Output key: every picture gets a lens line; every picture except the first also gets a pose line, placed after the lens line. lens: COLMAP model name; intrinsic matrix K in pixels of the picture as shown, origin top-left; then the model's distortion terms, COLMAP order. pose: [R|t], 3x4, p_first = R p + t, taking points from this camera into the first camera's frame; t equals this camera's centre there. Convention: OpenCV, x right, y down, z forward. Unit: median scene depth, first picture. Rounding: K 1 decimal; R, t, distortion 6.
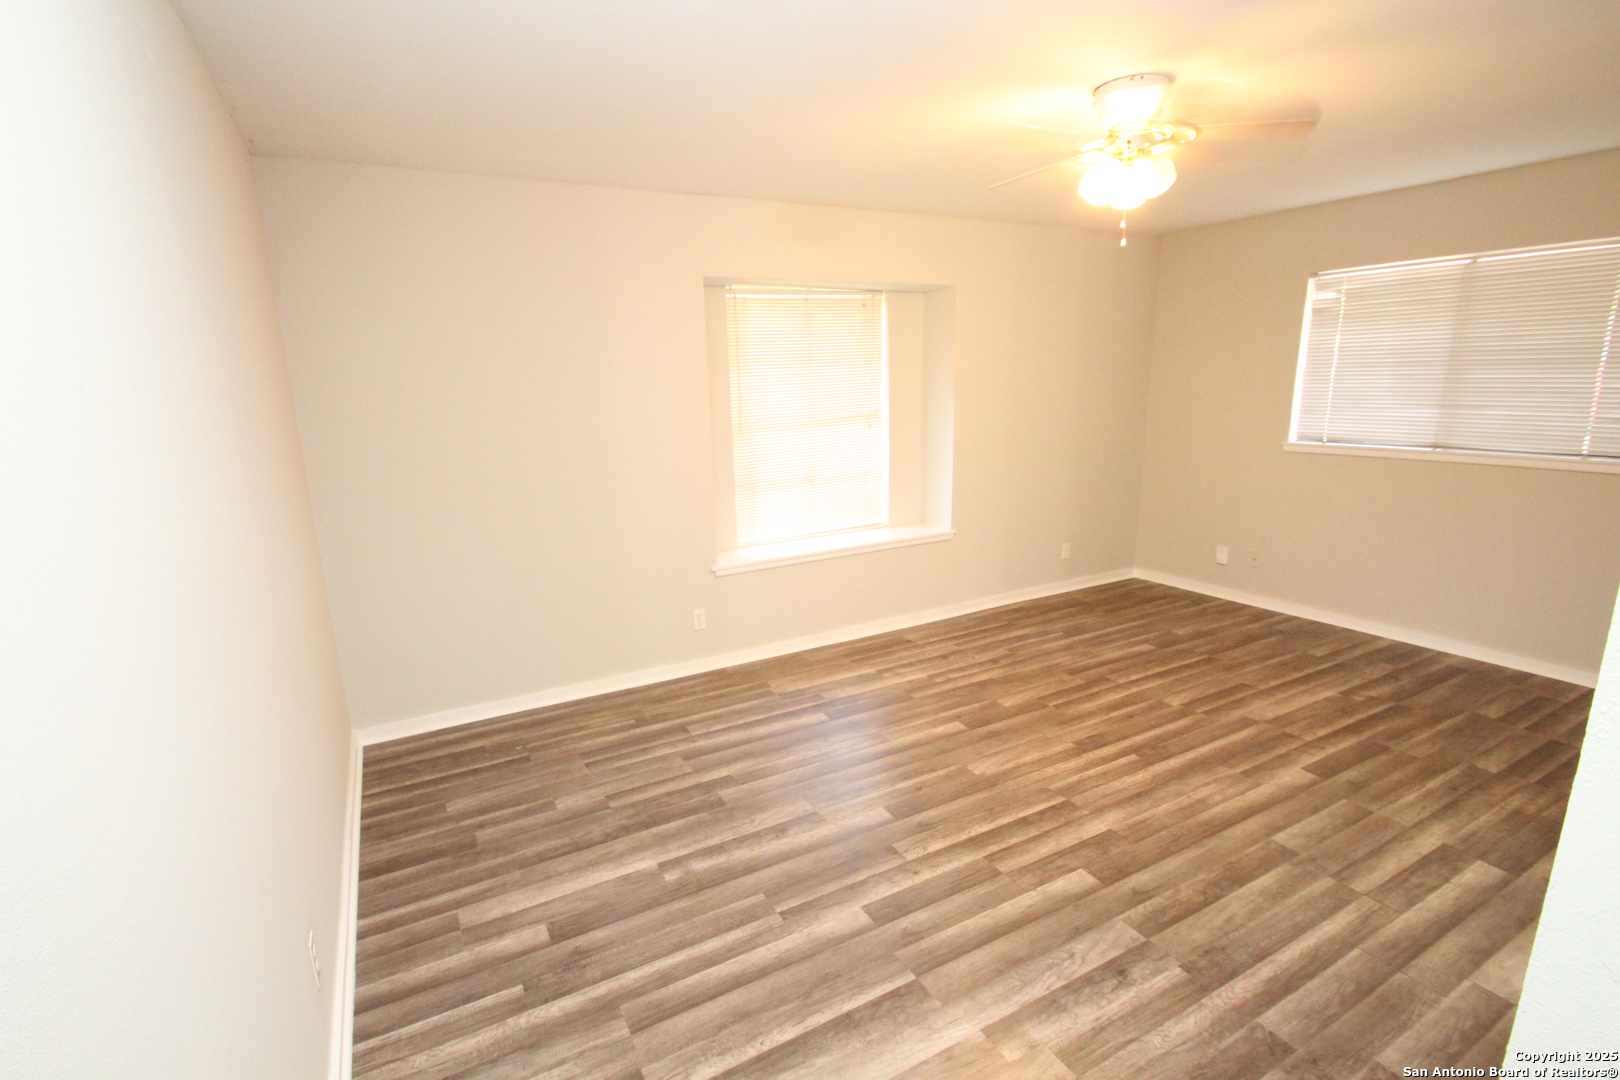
lens RADIAL K [[742.1, 0, 795.3], [0, 742.1, 544.5], [0, 0, 1]] dist [-0.007838, -0.001756]
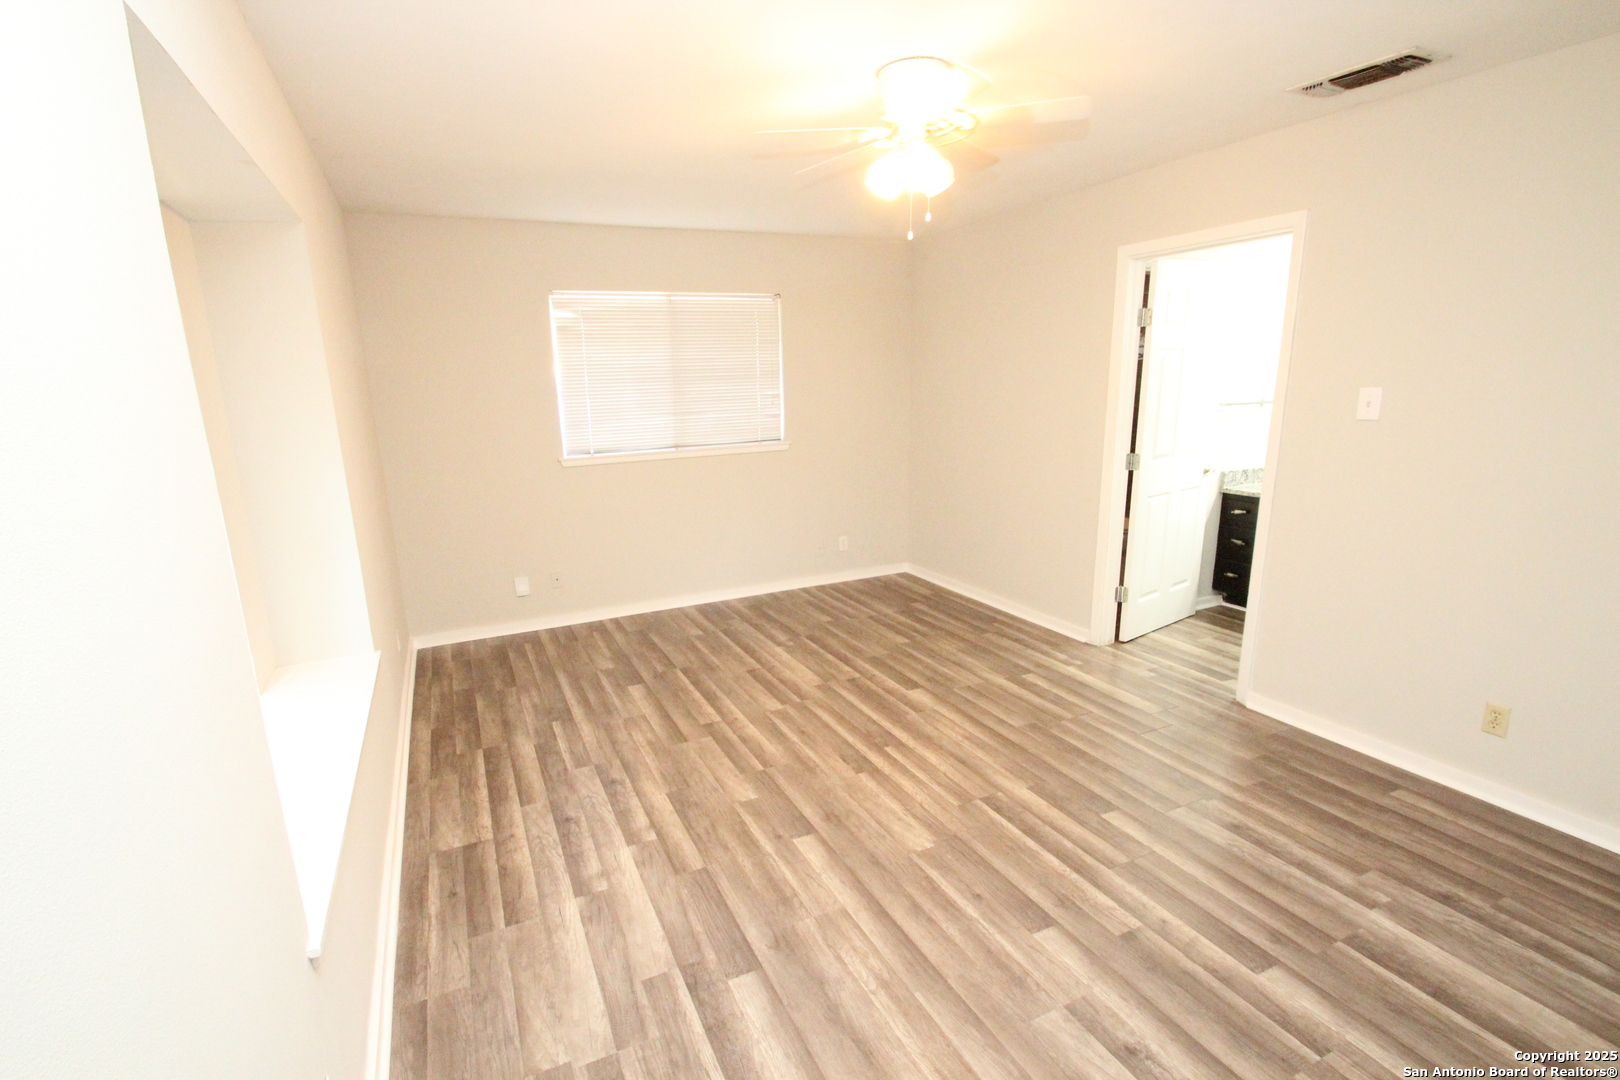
lens RADIAL K [[742.1, 0, 796.1], [0, 742.1, 544.9], [0, 0, 1]] dist [-0.007838, -0.001756]
pose [[0.078558, -0.192402, 0.978167, -0.430024], [0.243720, 0.955132, 0.168298, -0.159298], [-0.966659, 0.225177, 0.121926, 0.809148]]
